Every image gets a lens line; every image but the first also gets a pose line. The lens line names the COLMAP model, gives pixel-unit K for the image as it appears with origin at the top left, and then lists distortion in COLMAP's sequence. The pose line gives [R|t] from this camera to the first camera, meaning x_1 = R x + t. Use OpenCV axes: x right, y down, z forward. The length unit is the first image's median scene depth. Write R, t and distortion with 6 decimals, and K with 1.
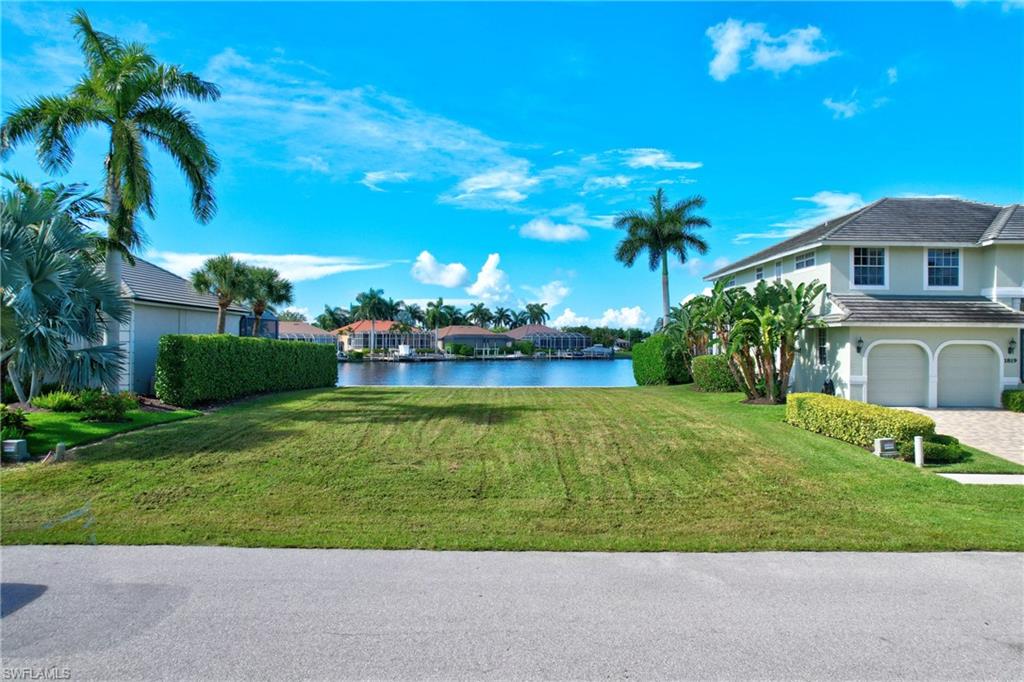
lens RADIAL K [[653.0, 0, 516.1], [0, 653.0, 339.5], [0, 0, 1]] dist [-0.074506, 0.067426]
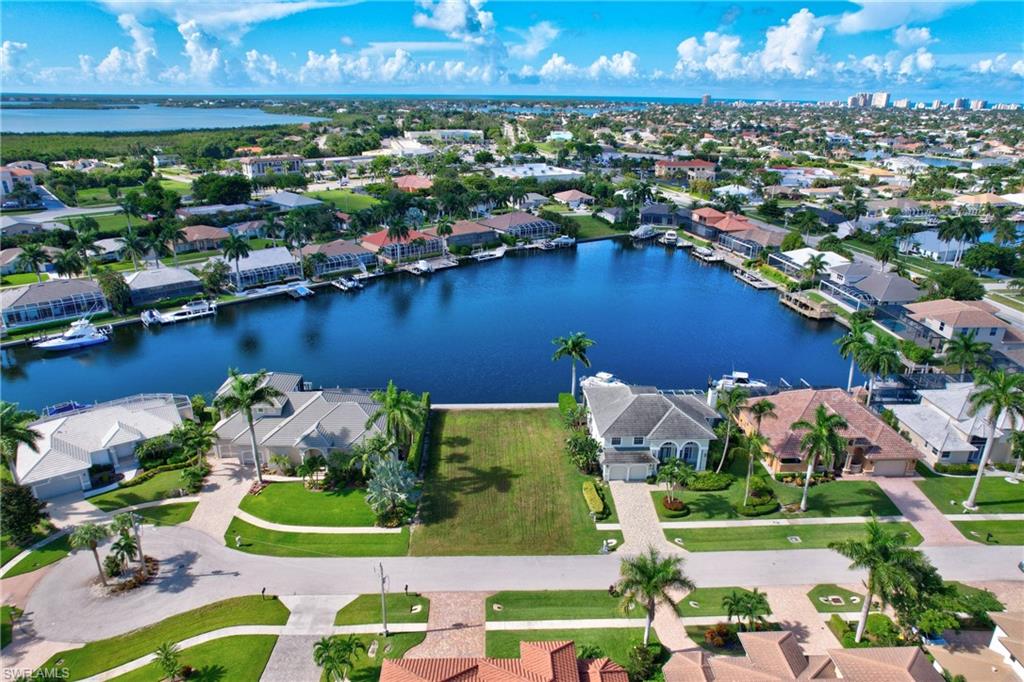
lens RADIAL K [[653.0, 0, 516.1], [0, 653.0, 339.5], [0, 0, 1]] dist [-0.074506, 0.067426]
pose [[0.999618, -0.005629, 0.027042, -0.063367], [-0.004513, 0.932575, 0.360948, -1.833625], [-0.027251, -0.360932, 0.932194, -1.974718]]
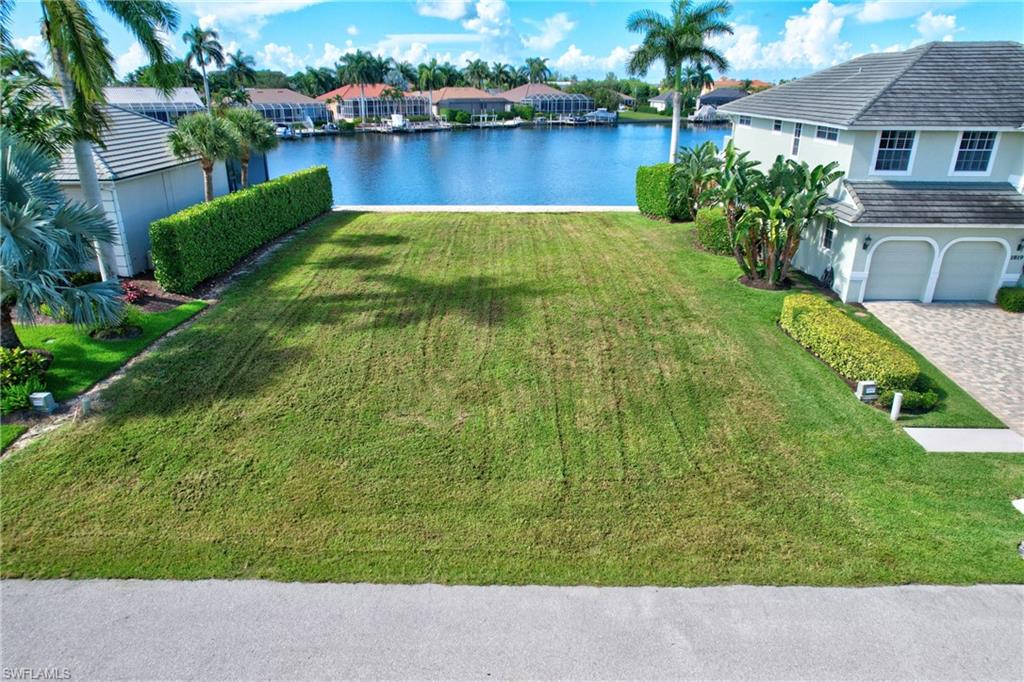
lens RADIAL K [[653.0, 0, 516.1], [0, 653.0, 339.5], [0, 0, 1]] dist [-0.074506, 0.067426]
pose [[0.999997, 0.001056, 0.002004, -0.002118], [-0.001725, 0.928438, 0.371482, -0.202769], [-0.001468, -0.371485, 0.928438, 0.035021]]
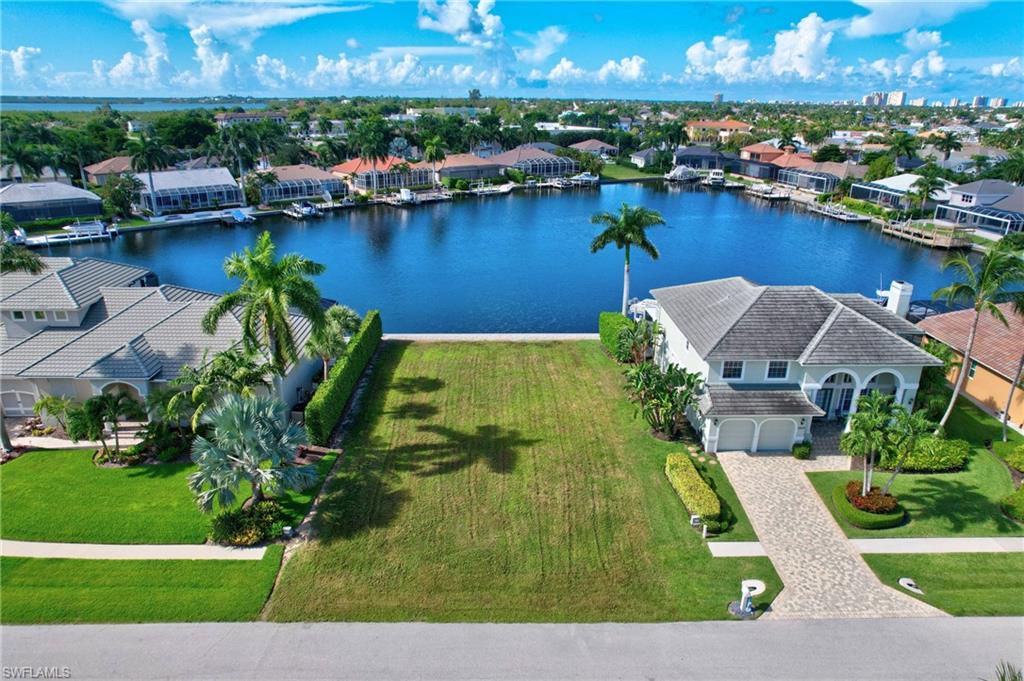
lens RADIAL K [[653.0, 0, 516.1], [0, 653.0, 339.0], [0, 0, 1]] dist [-0.074506, 0.067426]
pose [[0.999870, -0.000493, 0.016121, -0.031490], [-0.005260, 0.934931, 0.354790, -0.768230], [-0.015247, -0.354829, 0.934807, -0.515891]]
